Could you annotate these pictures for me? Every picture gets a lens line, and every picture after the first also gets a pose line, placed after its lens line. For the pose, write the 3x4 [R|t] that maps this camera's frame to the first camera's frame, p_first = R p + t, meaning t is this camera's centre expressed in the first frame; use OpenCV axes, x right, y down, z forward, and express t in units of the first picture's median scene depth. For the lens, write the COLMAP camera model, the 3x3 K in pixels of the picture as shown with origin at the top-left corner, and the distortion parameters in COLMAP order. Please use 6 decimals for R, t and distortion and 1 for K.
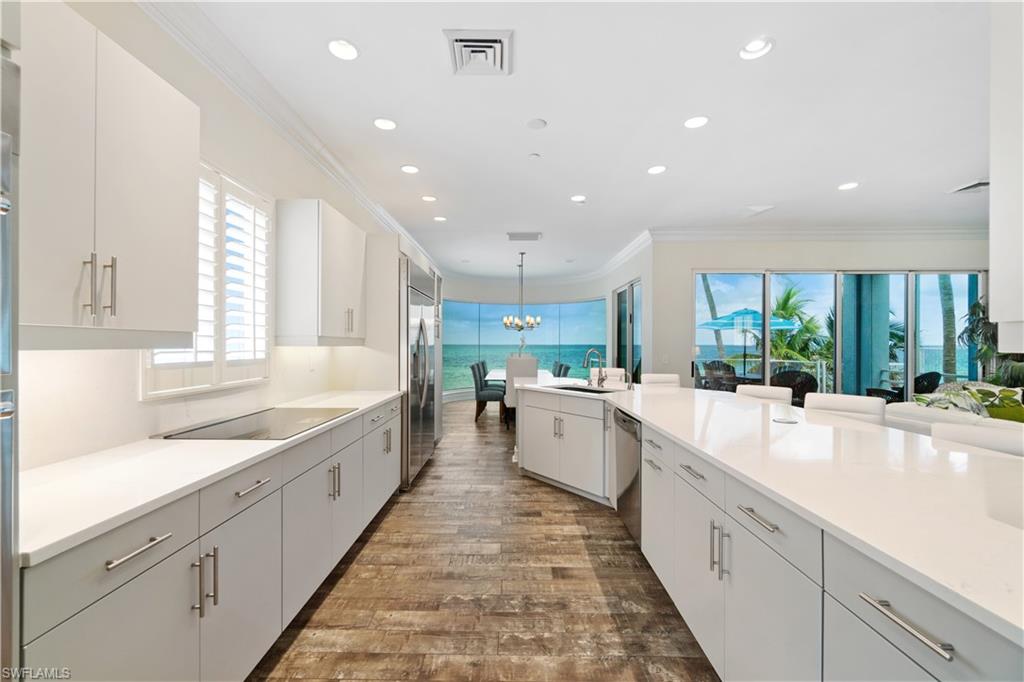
lens RADIAL K [[442.1, 0, 502.0], [0, 442.1, 342.2], [0, 0, 1]] dist [0.000378, 0.000356]
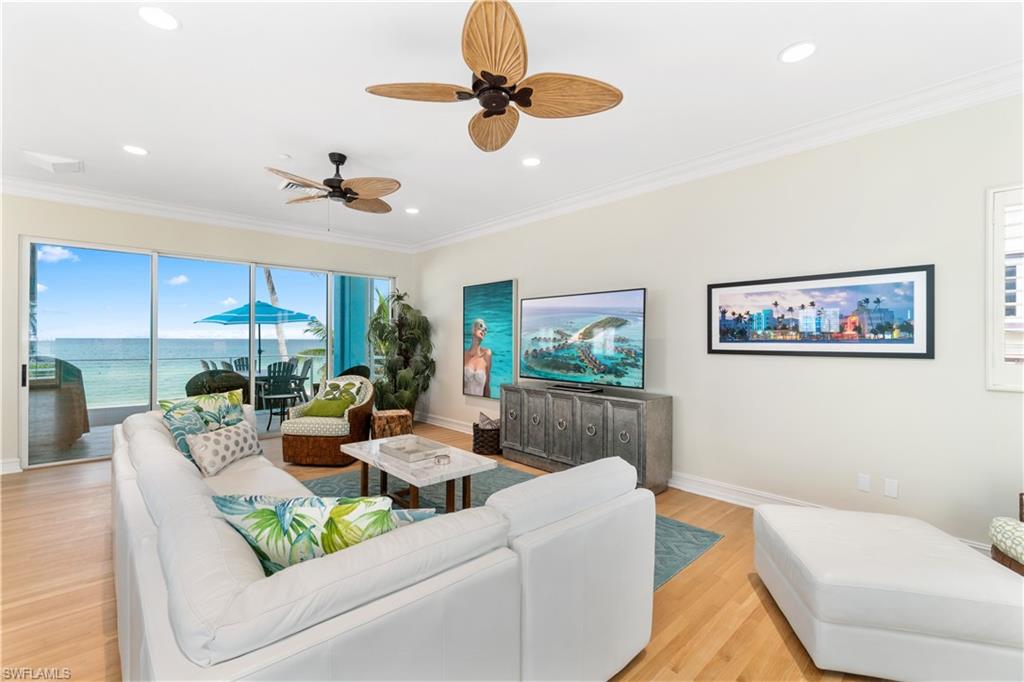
lens RADIAL K [[442.1, 0, 502.0], [0, 442.1, 342.2], [0, 0, 1]] dist [0.000378, 0.000356]
pose [[0.727171, -0.003188, 0.686448, 0.821677], [-0.006091, 0.999920, 0.011095, -0.010026], [-0.686429, -0.012249, 0.727094, -0.078379]]
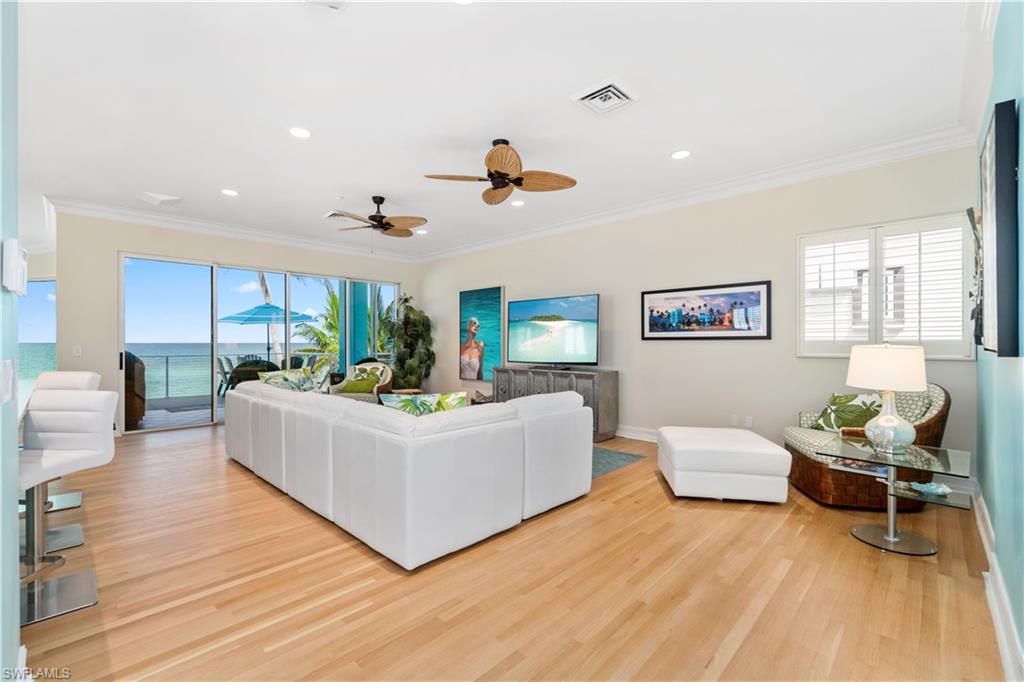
lens RADIAL K [[441.6, 0, 503.8], [0, 441.6, 345.0], [0, 0, 1]] dist [0.000014, 0.000040]
pose [[0.685525, -0.006724, 0.728018, 0.506891], [-0.002220, 0.999933, 0.011326, 0.024107], [-0.728046, -0.009381, 0.685464, -0.321652]]
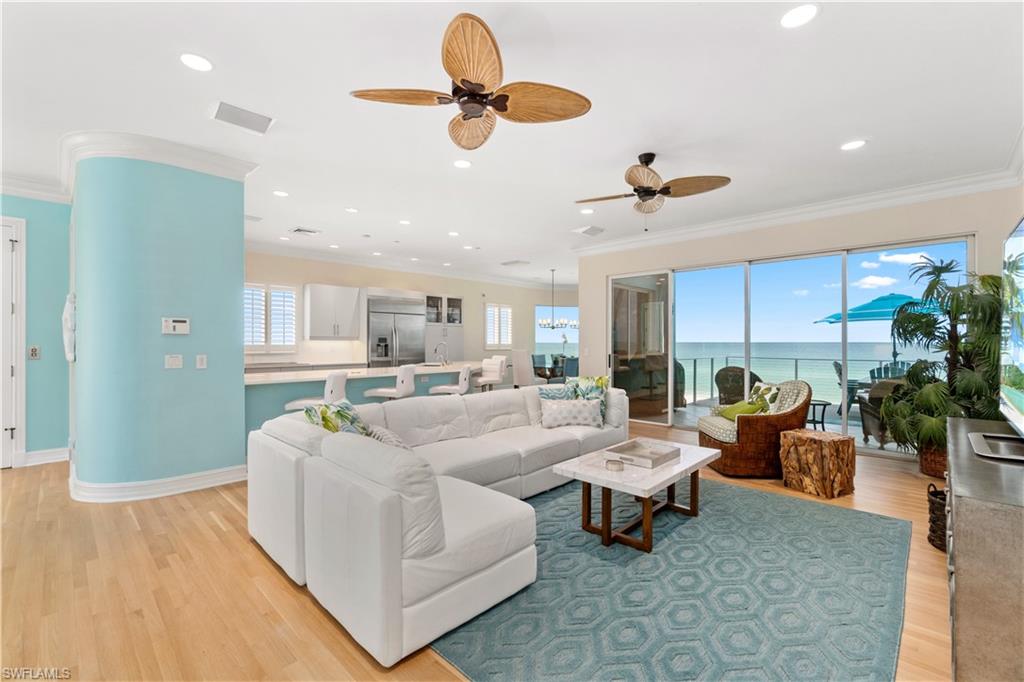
lens RADIAL K [[438.6, 0, 504.6], [0, 438.6, 337.8], [0, 0, 1]] dist [-0.002907, 0.000025]
pose [[0.728925, -0.005922, -0.684568, 1.676951], [0.002935, 0.999980, -0.005525, 0.008364], [0.684587, 0.002018, 0.728928, -0.069219]]
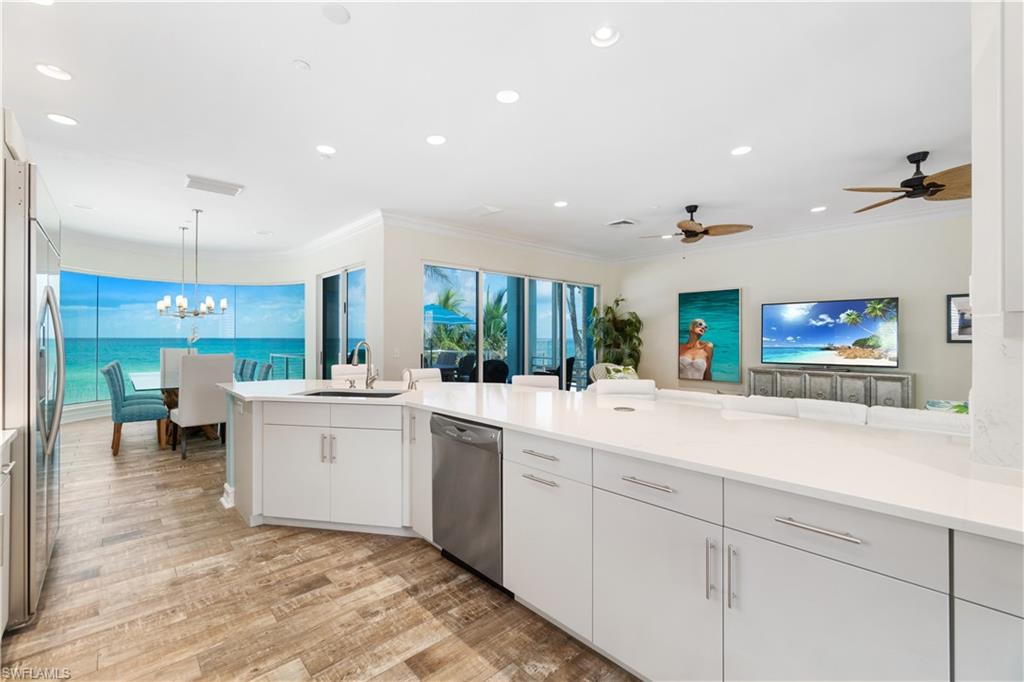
lens RADIAL K [[438.6, 0, 504.6], [0, 438.6, 337.8], [0, 0, 1]] dist [-0.002907, 0.000025]
pose [[0.729151, -0.000664, 0.684353, -0.160046], [-0.002367, 0.999991, 0.003492, 0.005715], [-0.684349, -0.004166, 0.729143, 0.274287]]
